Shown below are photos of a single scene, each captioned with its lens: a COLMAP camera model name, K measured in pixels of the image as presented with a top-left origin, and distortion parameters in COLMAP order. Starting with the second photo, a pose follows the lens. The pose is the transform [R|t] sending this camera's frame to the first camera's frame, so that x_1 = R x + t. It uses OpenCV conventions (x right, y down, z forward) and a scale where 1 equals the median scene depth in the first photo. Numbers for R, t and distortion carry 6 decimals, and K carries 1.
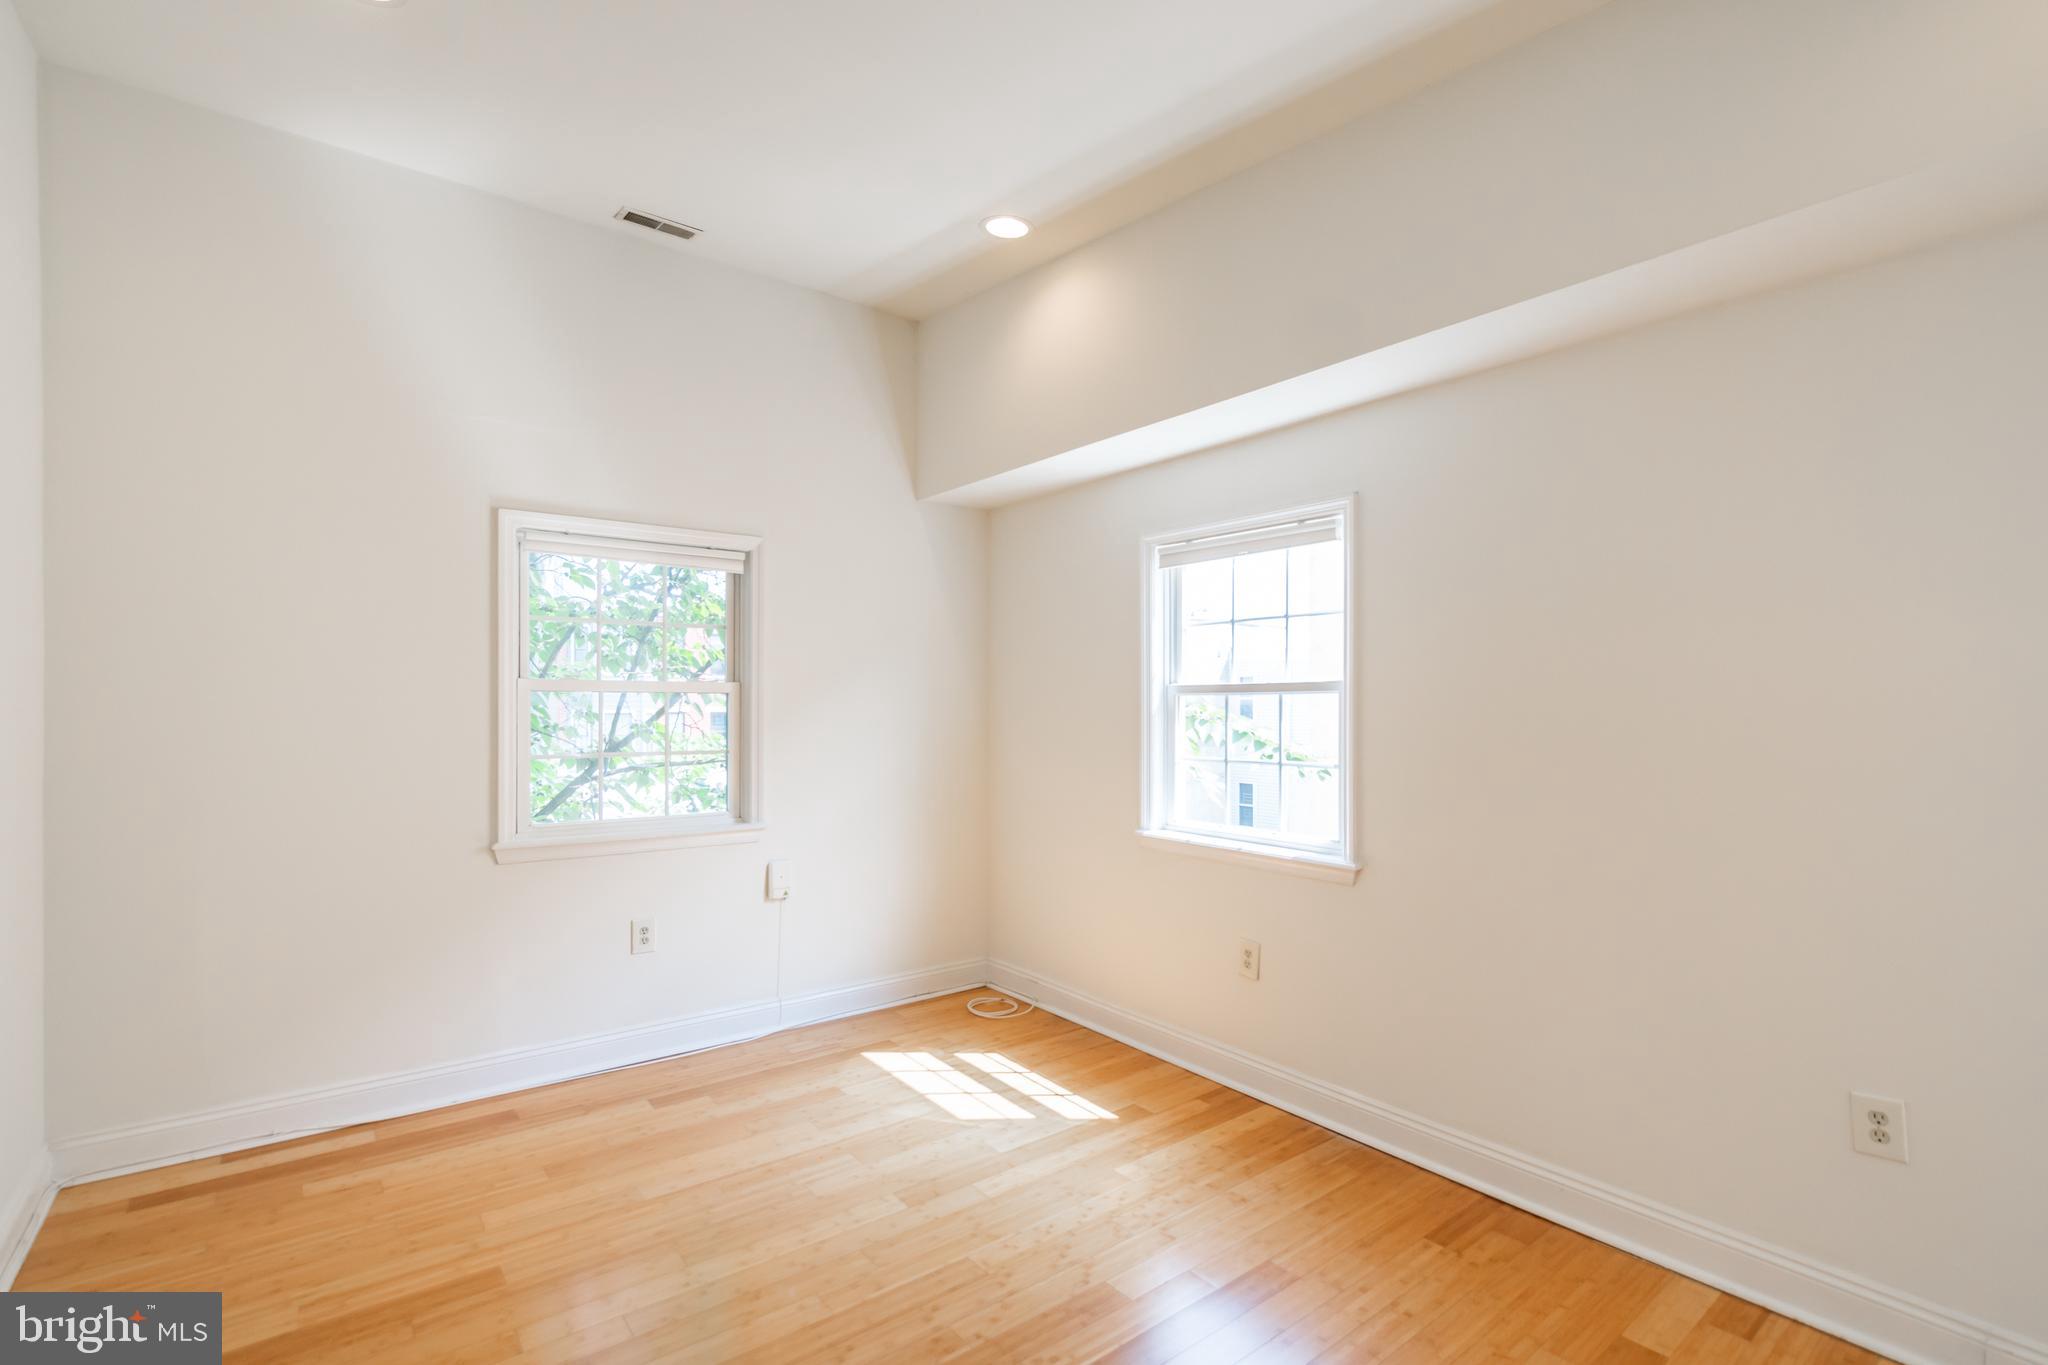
lens RADIAL K [[932.7, 0, 1046.5], [0, 932.7, 704.7], [0, 0, 1]] dist [-0.015788, -0.000083]
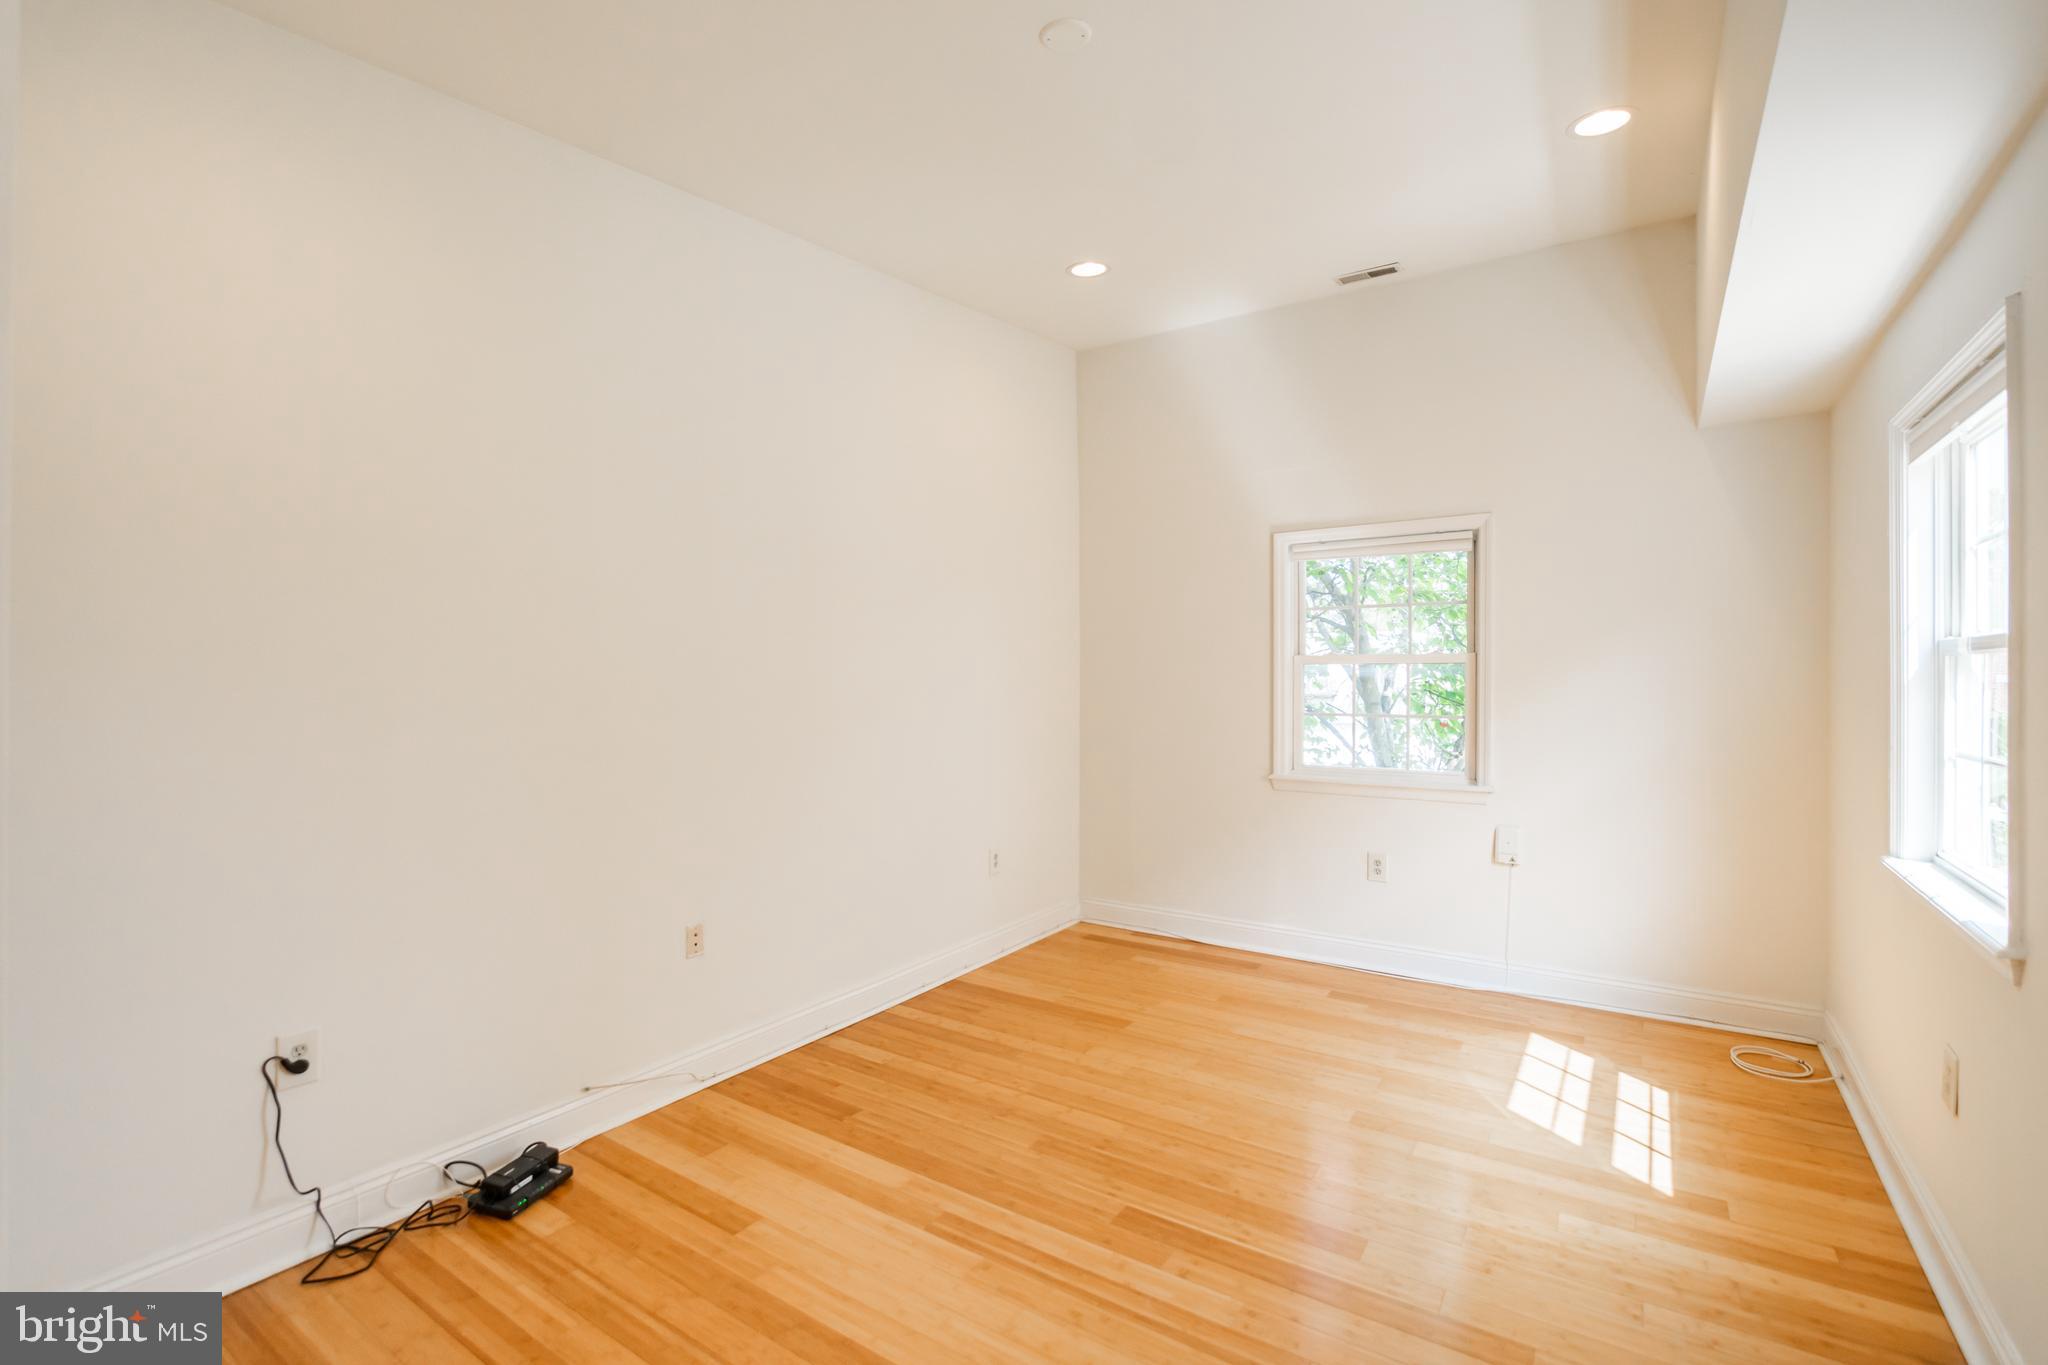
lens RADIAL K [[916.6, 0, 1015.4], [0, 916.6, 674.8], [0, 0, 1]] dist [-0.015707, 0.000032]
pose [[0.295939, -0.001368, -0.955206, 0.608996], [0.002943, 0.999996, -0.000520, -0.000471], [0.955202, -0.002657, 0.295942, 0.225277]]
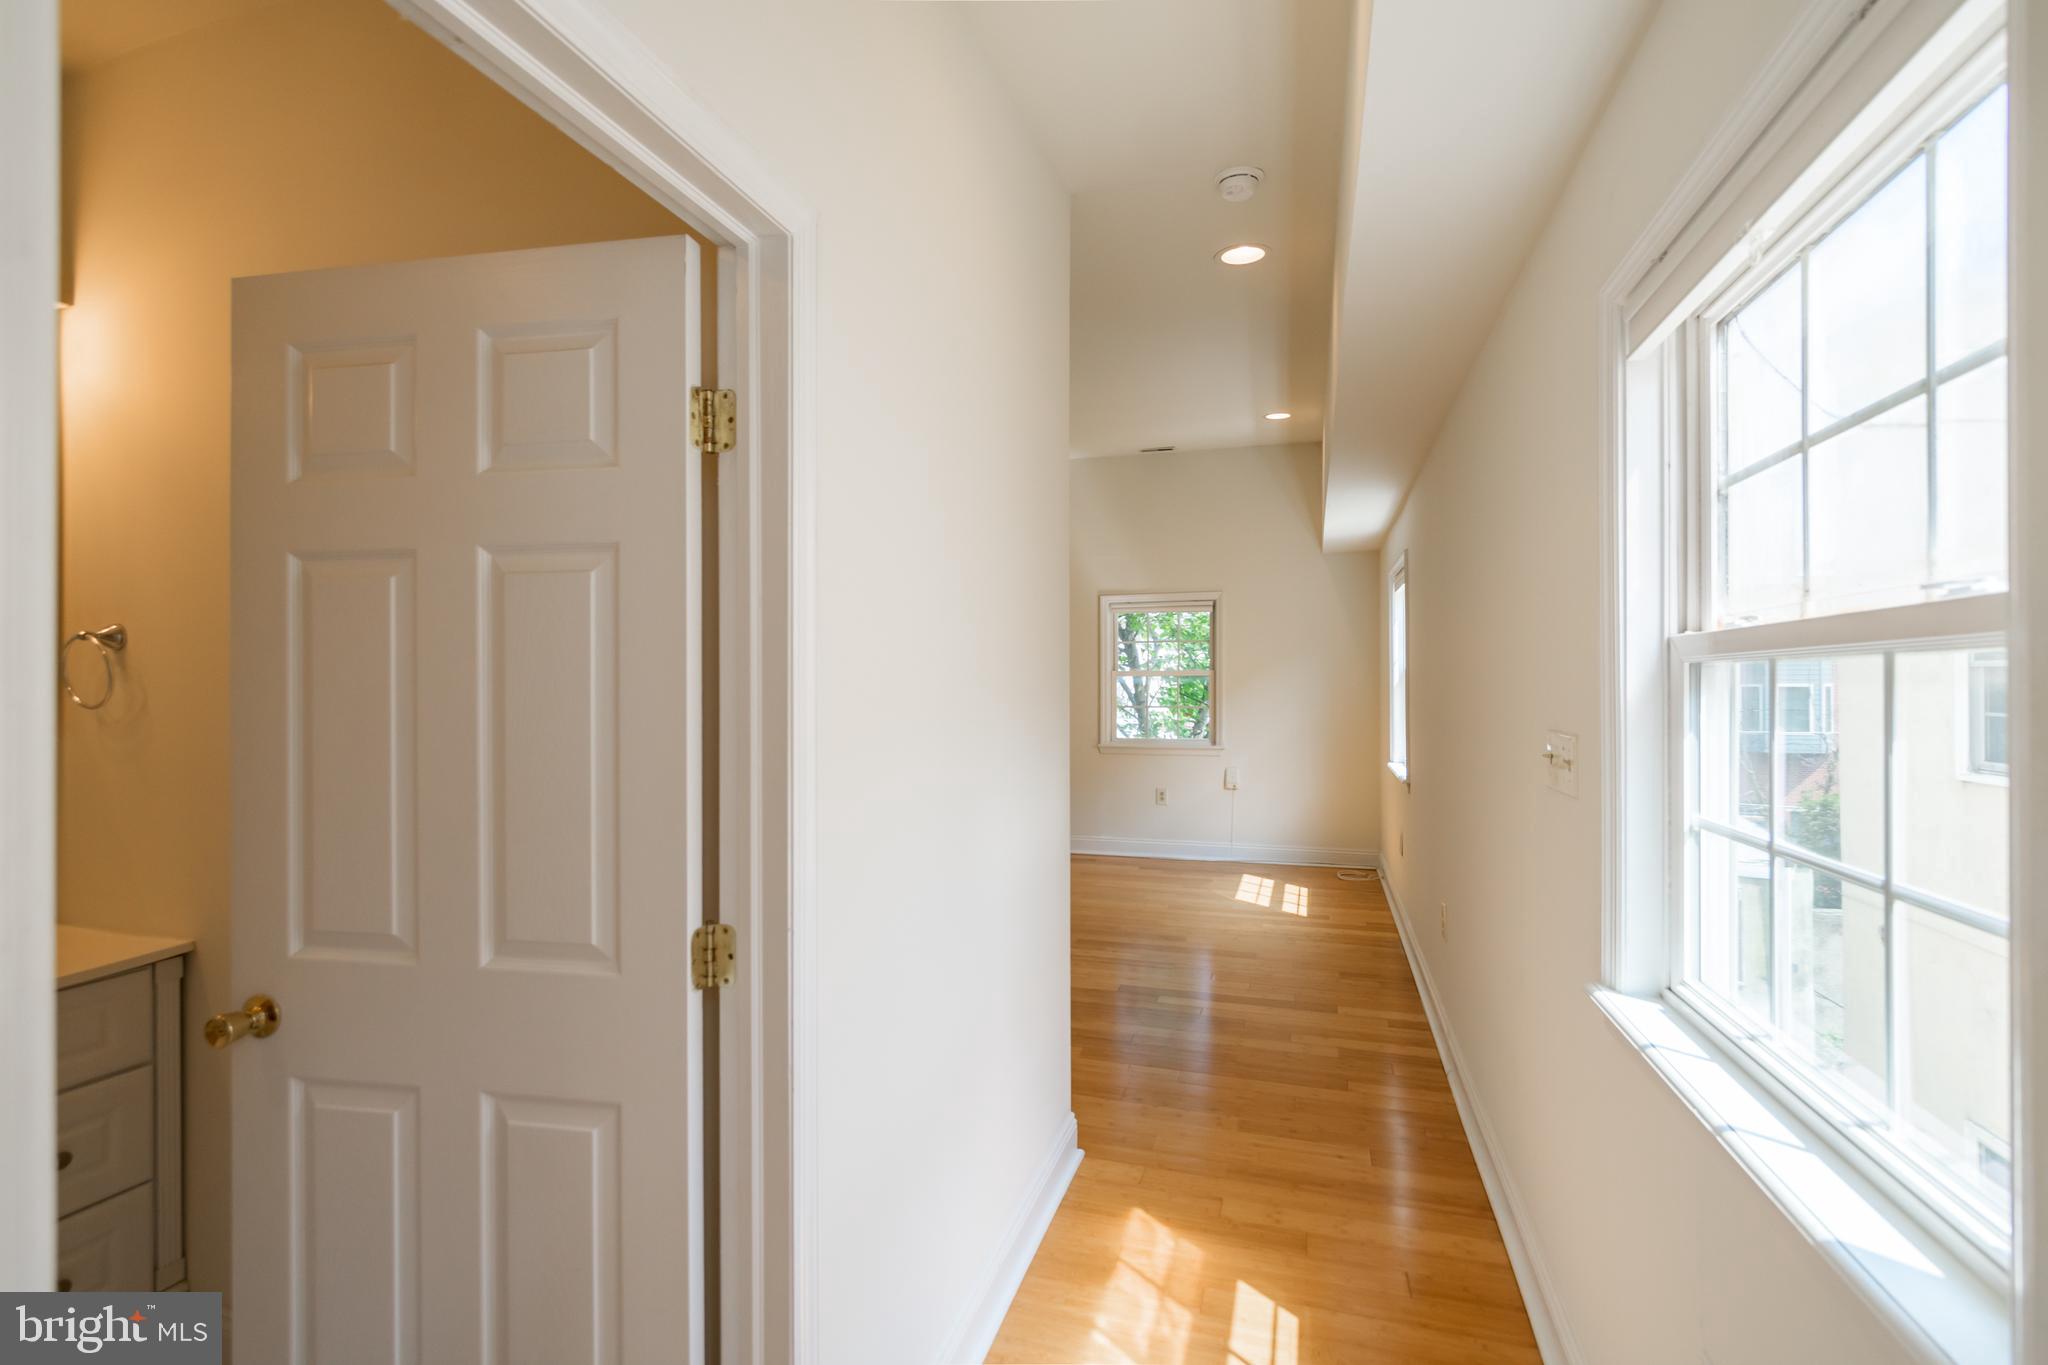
lens RADIAL K [[889.4, 0, 1026.8], [0, 889.4, 685.8], [0, 0, 1]] dist [-0.000363, 0.000044]
pose [[0.556750, -0.000790, -0.830680, 1.117165], [0.005486, 0.999981, 0.002726, 0.000209], [0.830662, -0.006075, 0.556744, -0.358062]]
